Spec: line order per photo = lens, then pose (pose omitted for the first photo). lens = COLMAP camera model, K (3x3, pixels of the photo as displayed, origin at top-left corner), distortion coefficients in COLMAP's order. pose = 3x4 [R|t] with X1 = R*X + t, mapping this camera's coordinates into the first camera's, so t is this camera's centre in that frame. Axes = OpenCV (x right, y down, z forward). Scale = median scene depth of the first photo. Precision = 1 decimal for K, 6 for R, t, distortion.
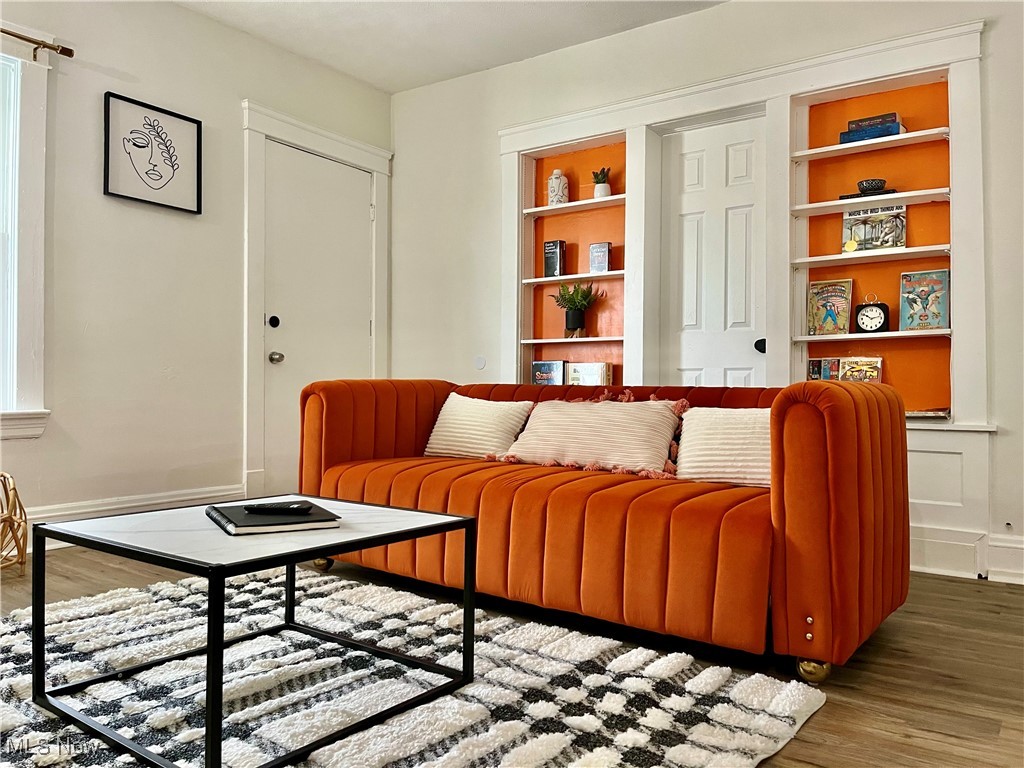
lens RADIAL K [[773.6, 0, 536.1], [0, 773.6, 386.6], [0, 0, 1]] dist [0.038350, -0.096136]
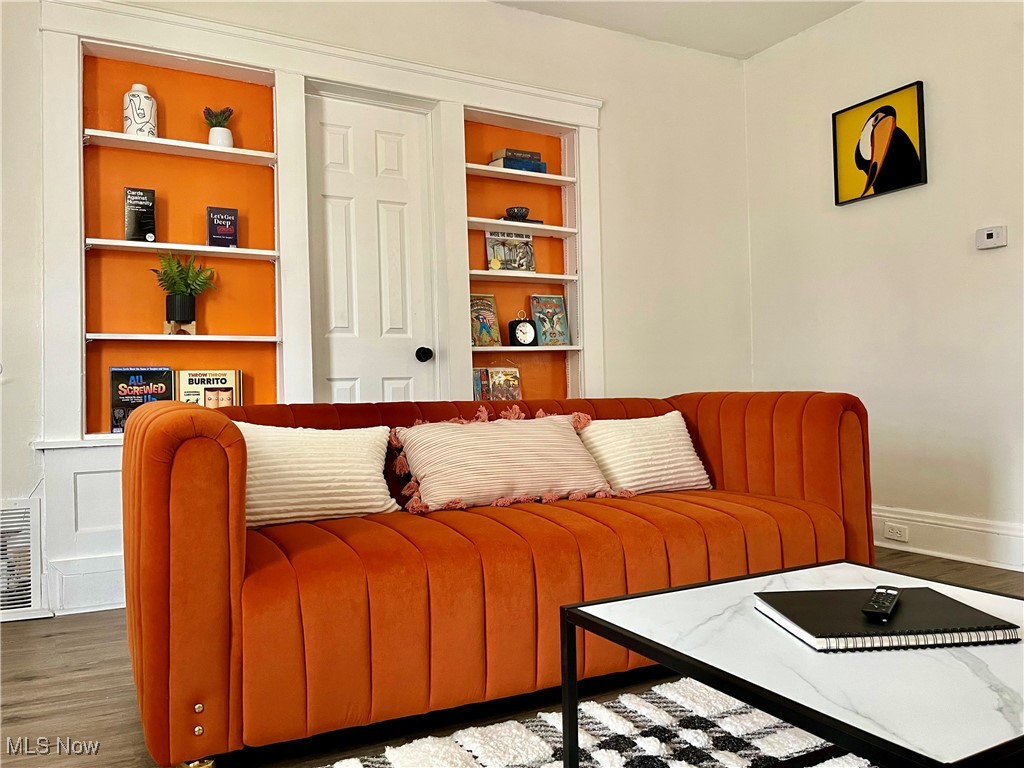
lens RADIAL K [[773.6, 0, 536.1], [0, 773.6, 386.6], [0, 0, 1]] dist [0.038350, -0.096136]
pose [[0.426961, -0.015785, 0.904132, -0.548931], [0.017410, 0.999806, 0.009234, -0.020917], [-0.904102, 0.011798, 0.427153, 0.500736]]
